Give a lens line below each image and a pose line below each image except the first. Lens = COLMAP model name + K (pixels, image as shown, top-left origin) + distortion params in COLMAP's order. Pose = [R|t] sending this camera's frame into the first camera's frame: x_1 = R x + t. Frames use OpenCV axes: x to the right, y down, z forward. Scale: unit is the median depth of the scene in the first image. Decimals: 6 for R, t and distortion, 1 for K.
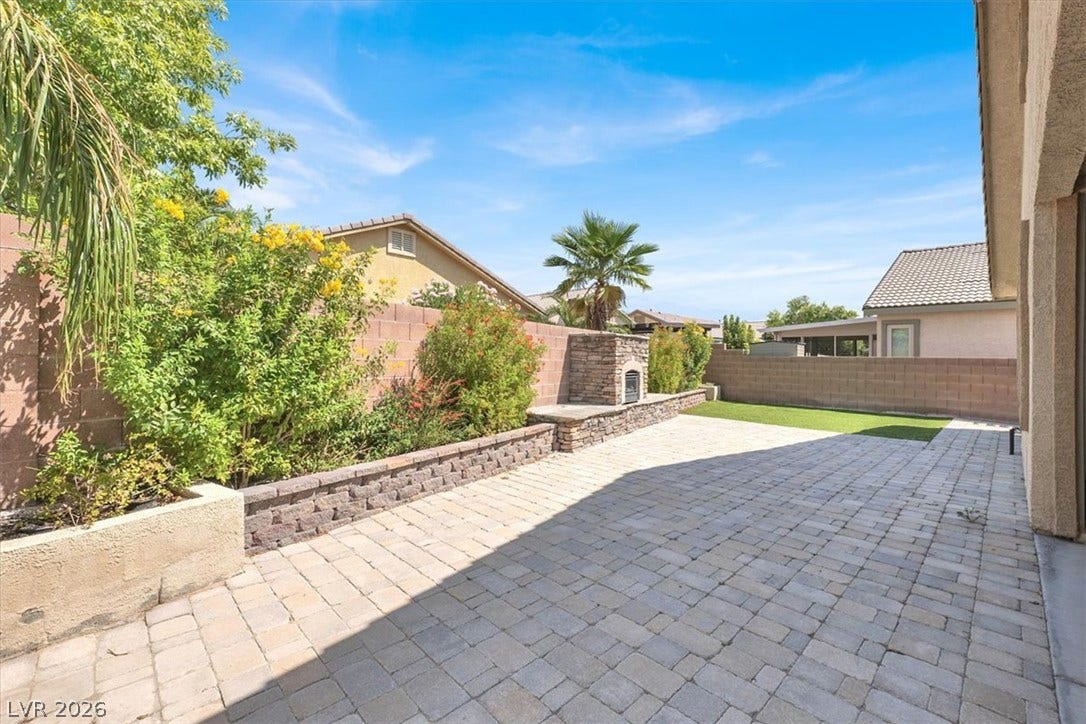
lens RADIAL K [[454.5, 0, 544.8], [0, 454.5, 365.6], [0, 0, 1]] dist [0.018566, 0.000015]
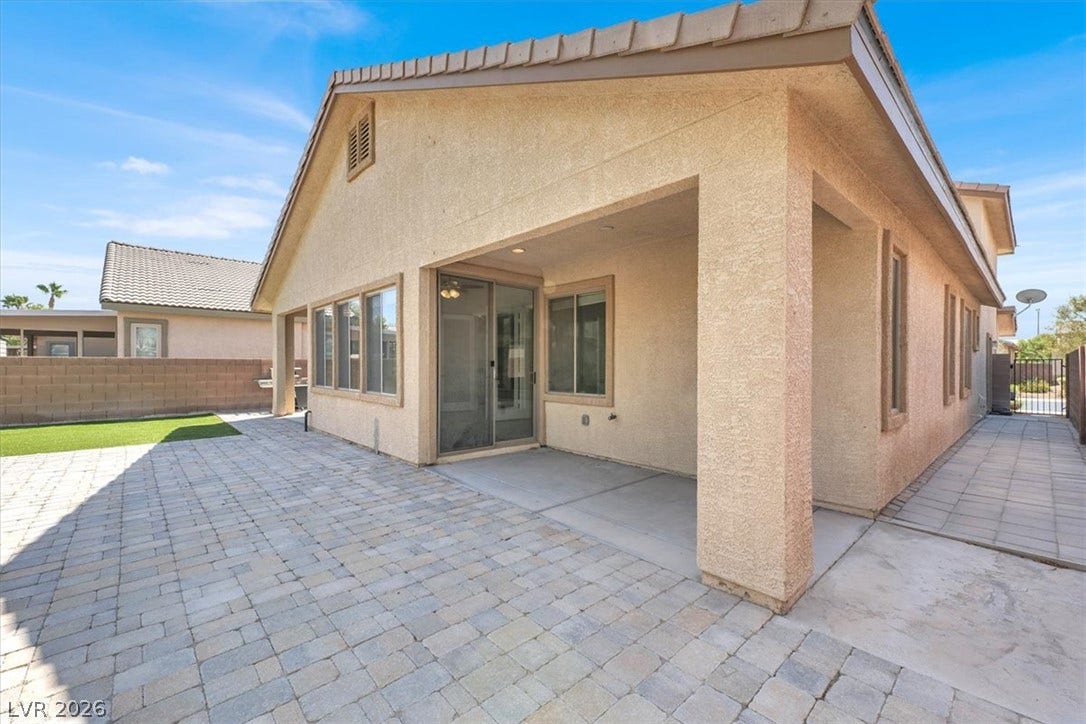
lens RADIAL K [[454.5, 0, 544.8], [0, 454.5, 365.6], [0, 0, 1]] dist [0.018566, 0.000015]
pose [[0.018106, -0.016777, 0.999695, -0.509648], [0.014717, 0.999755, 0.016511, -0.017510], [-0.999728, 0.014413, 0.018349, 0.488005]]
